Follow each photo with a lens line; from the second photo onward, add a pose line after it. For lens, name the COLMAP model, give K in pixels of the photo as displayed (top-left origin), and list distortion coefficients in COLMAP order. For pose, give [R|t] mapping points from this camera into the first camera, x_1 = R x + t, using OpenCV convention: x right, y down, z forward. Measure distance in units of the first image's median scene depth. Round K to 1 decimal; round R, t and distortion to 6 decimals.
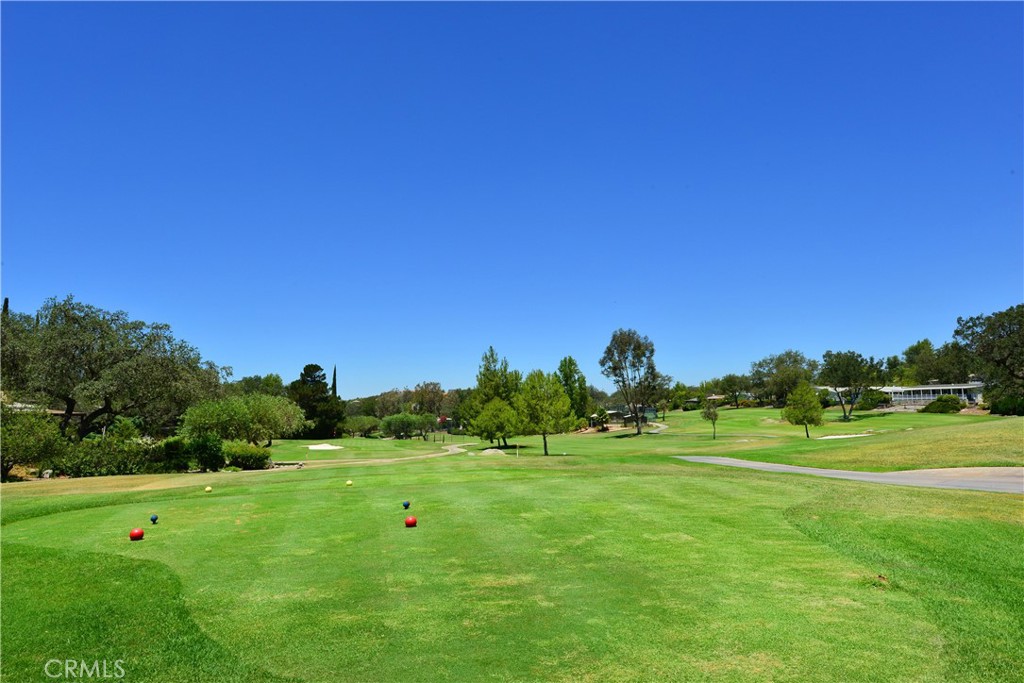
lens RADIAL K [[706.3, 0, 512.4], [0, 706.3, 341.0], [0, 0, 1]] dist [-0.002456, -0.000037]
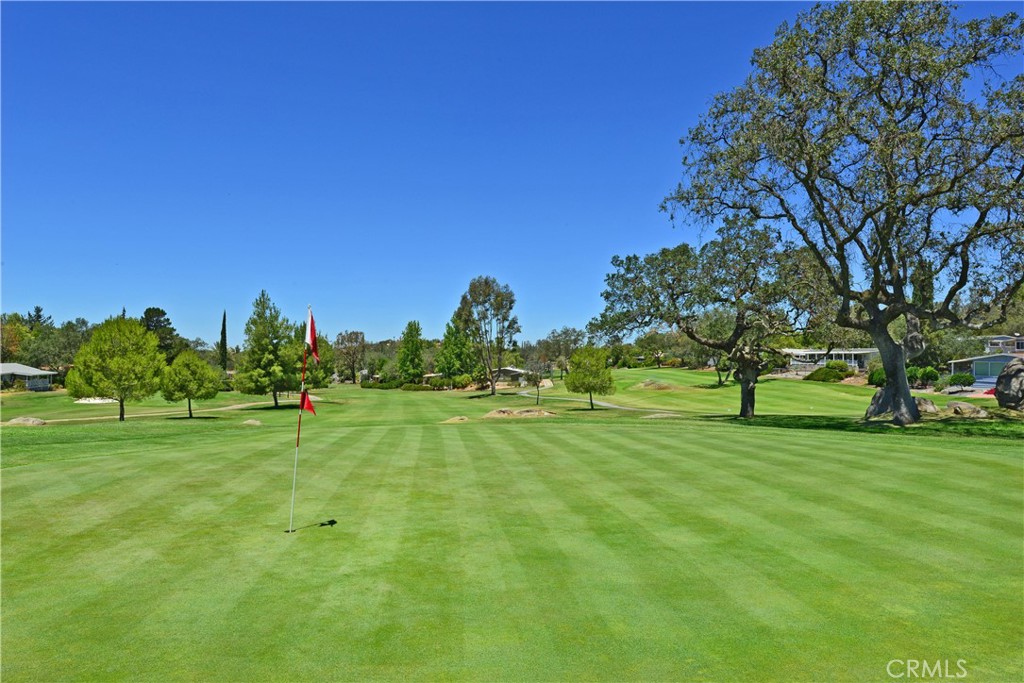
lens RADIAL K [[706.3, 0, 511.7], [0, 706.3, 341.7], [0, 0, 1]] dist [-0.002456, -0.000037]
pose [[0.996956, 0.027435, -0.072980, 0.276090], [-0.022367, 0.997340, 0.069377, 0.002714], [0.074690, -0.067534, 0.994917, 0.115166]]
